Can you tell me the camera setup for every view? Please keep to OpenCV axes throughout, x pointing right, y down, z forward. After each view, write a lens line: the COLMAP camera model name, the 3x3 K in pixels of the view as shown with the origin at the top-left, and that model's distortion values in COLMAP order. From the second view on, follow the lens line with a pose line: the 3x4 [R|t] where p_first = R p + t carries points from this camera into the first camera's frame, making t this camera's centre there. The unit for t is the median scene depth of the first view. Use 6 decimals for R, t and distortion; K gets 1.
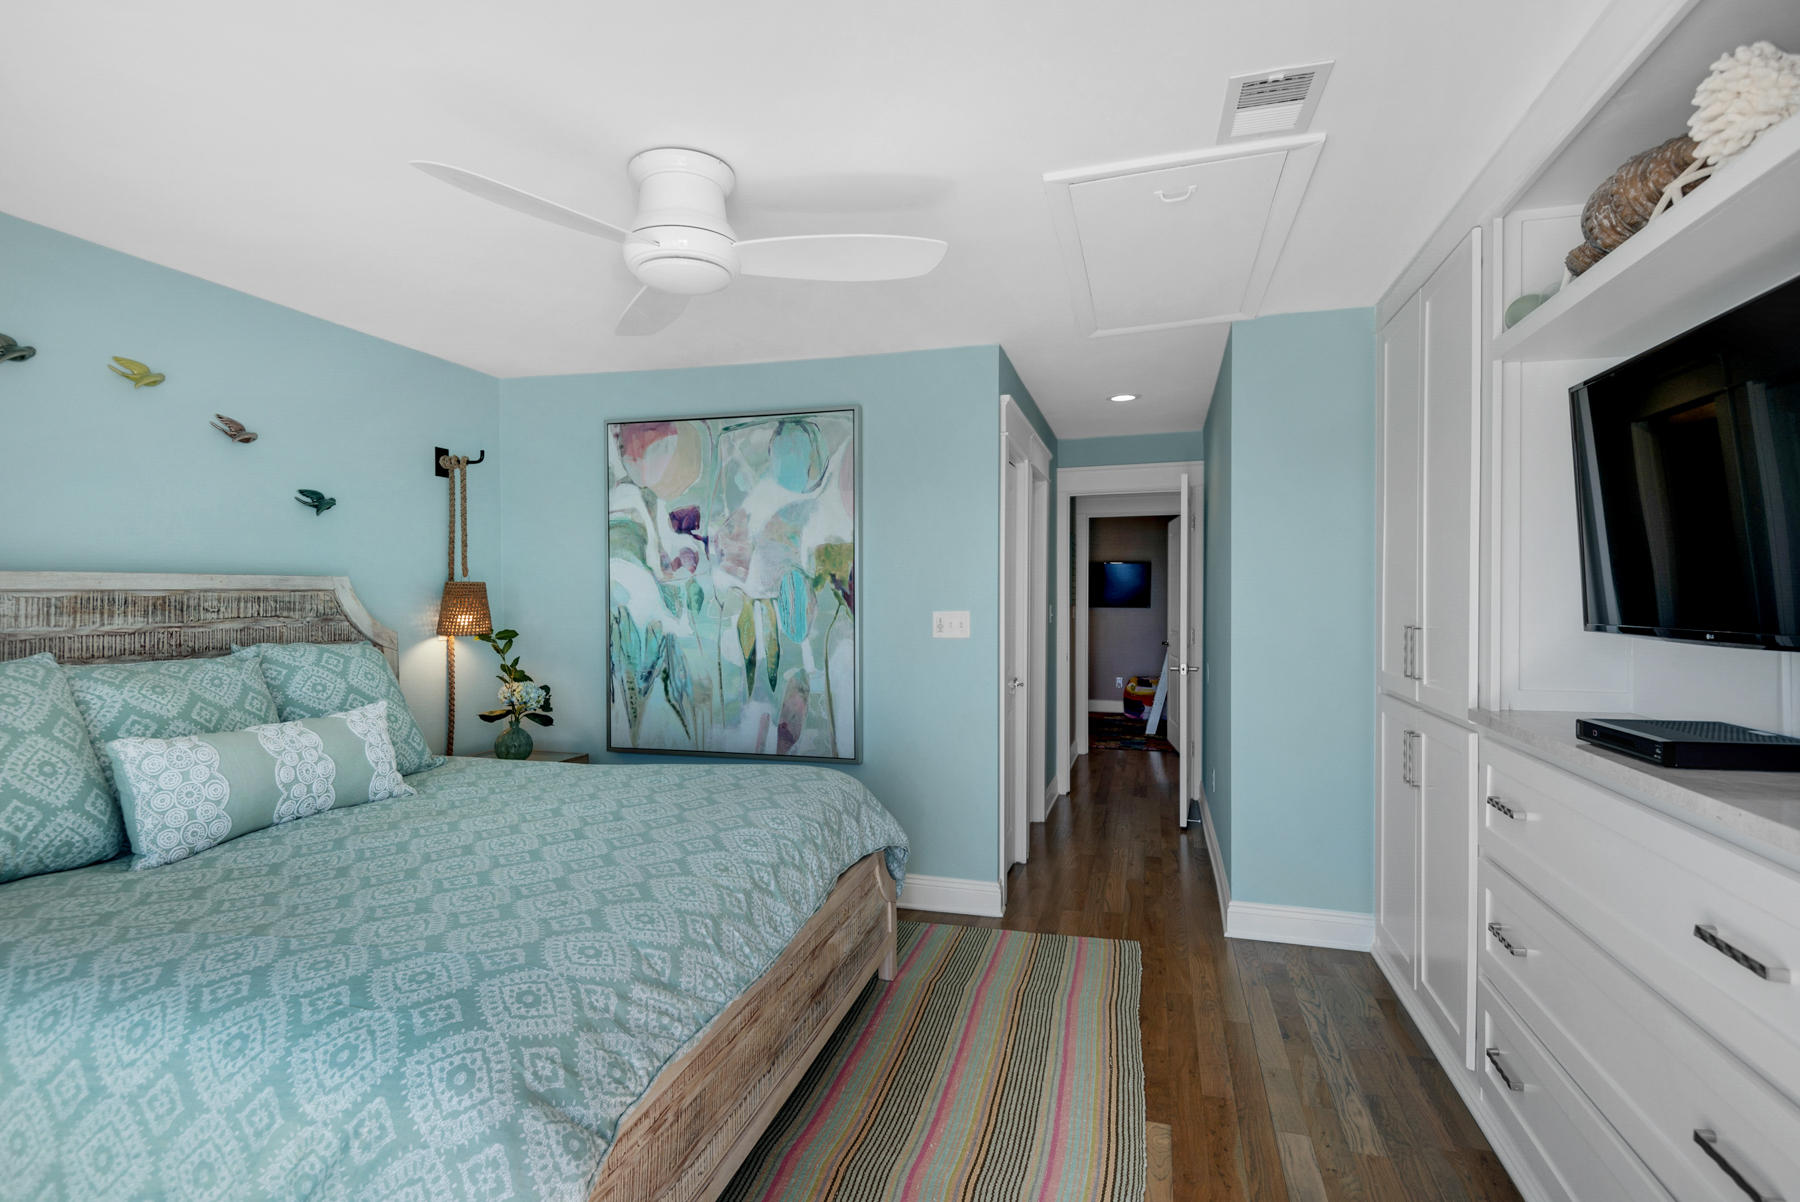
lens RADIAL K [[884.2, 0, 900.0], [0, 884.2, 601.0], [0, 0, 1]] dist [0.025158, -0.026314]
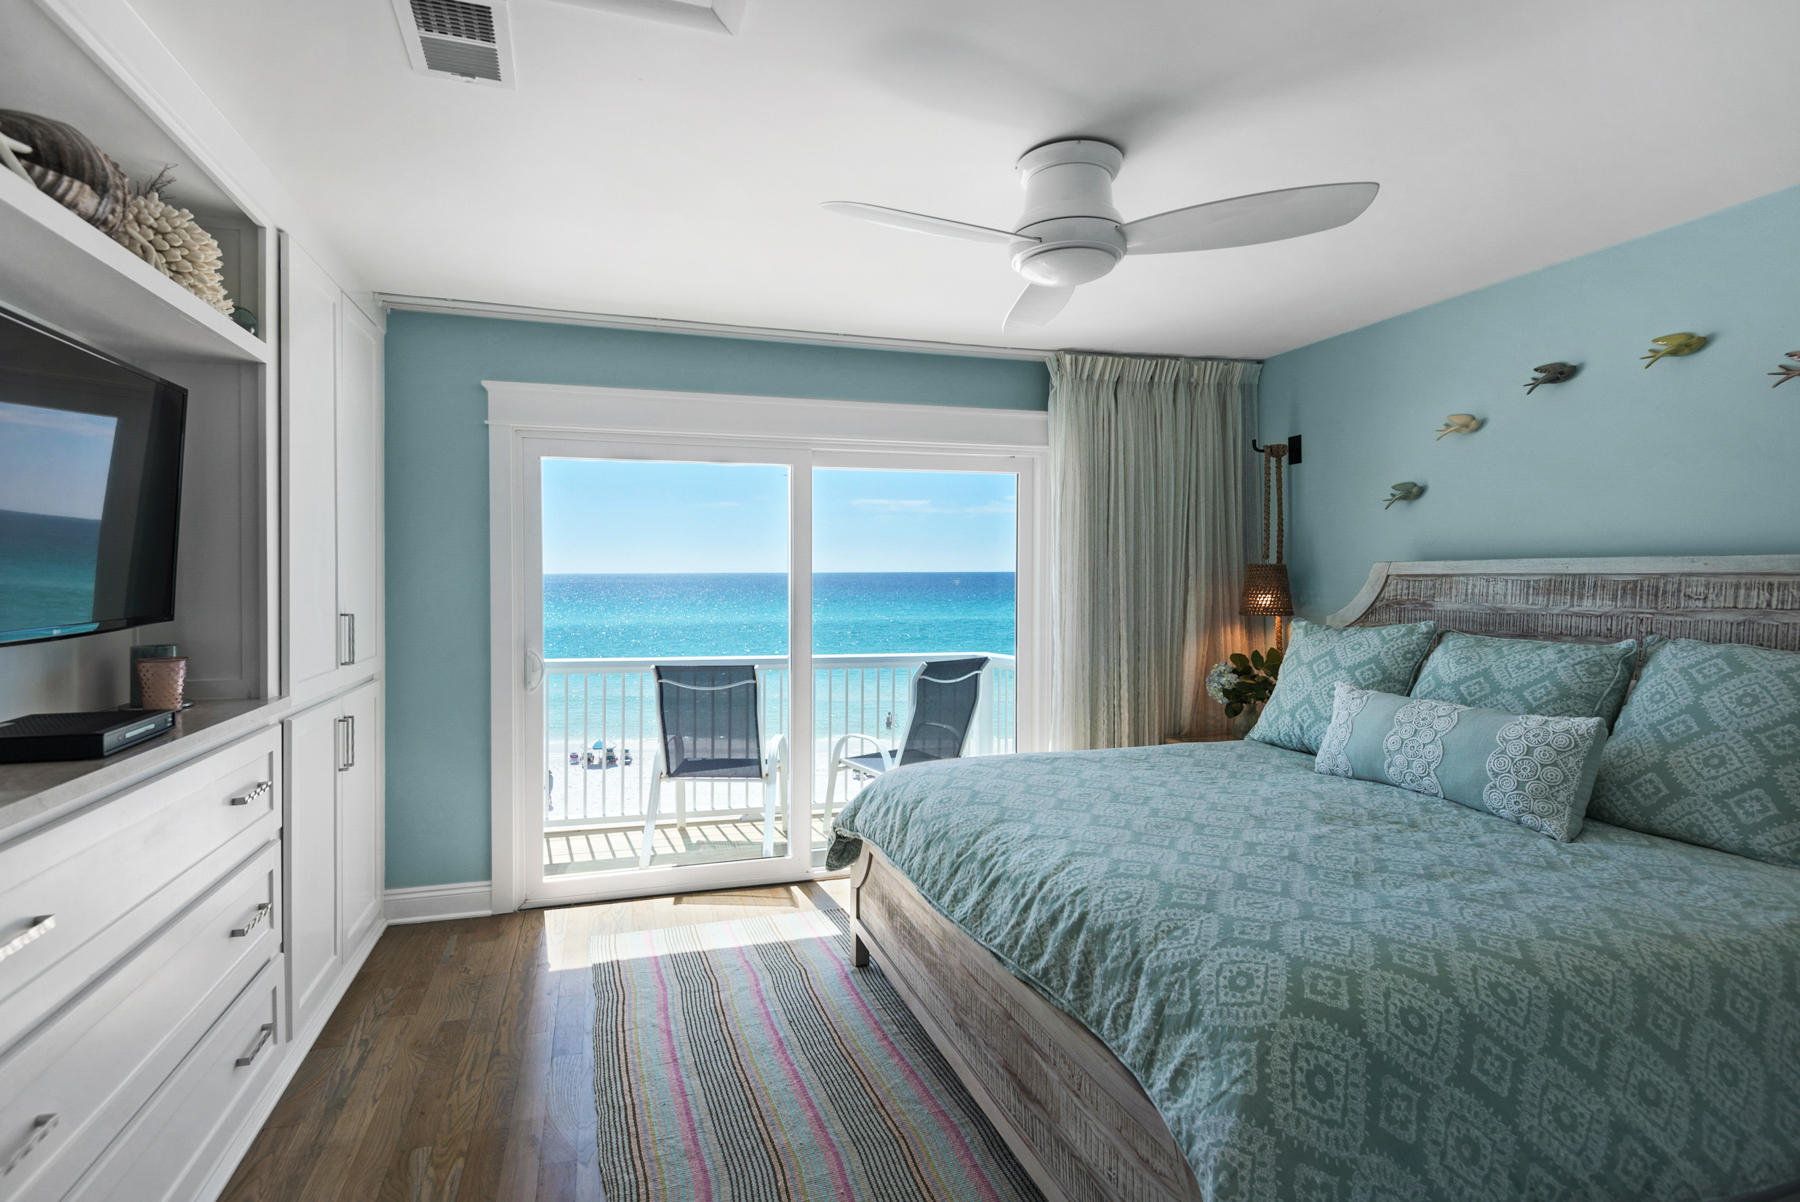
lens RADIAL K [[839.7, 0, 900.0], [0, 839.7, 601.0], [0, 0, 1]] dist [0.031889, -0.024238]
pose [[-0.814026, 0.010621, -0.580731, 0.363765], [-0.015554, 0.999076, 0.040074, -0.007559], [0.580620, 0.041654, -0.813109, 1.316511]]
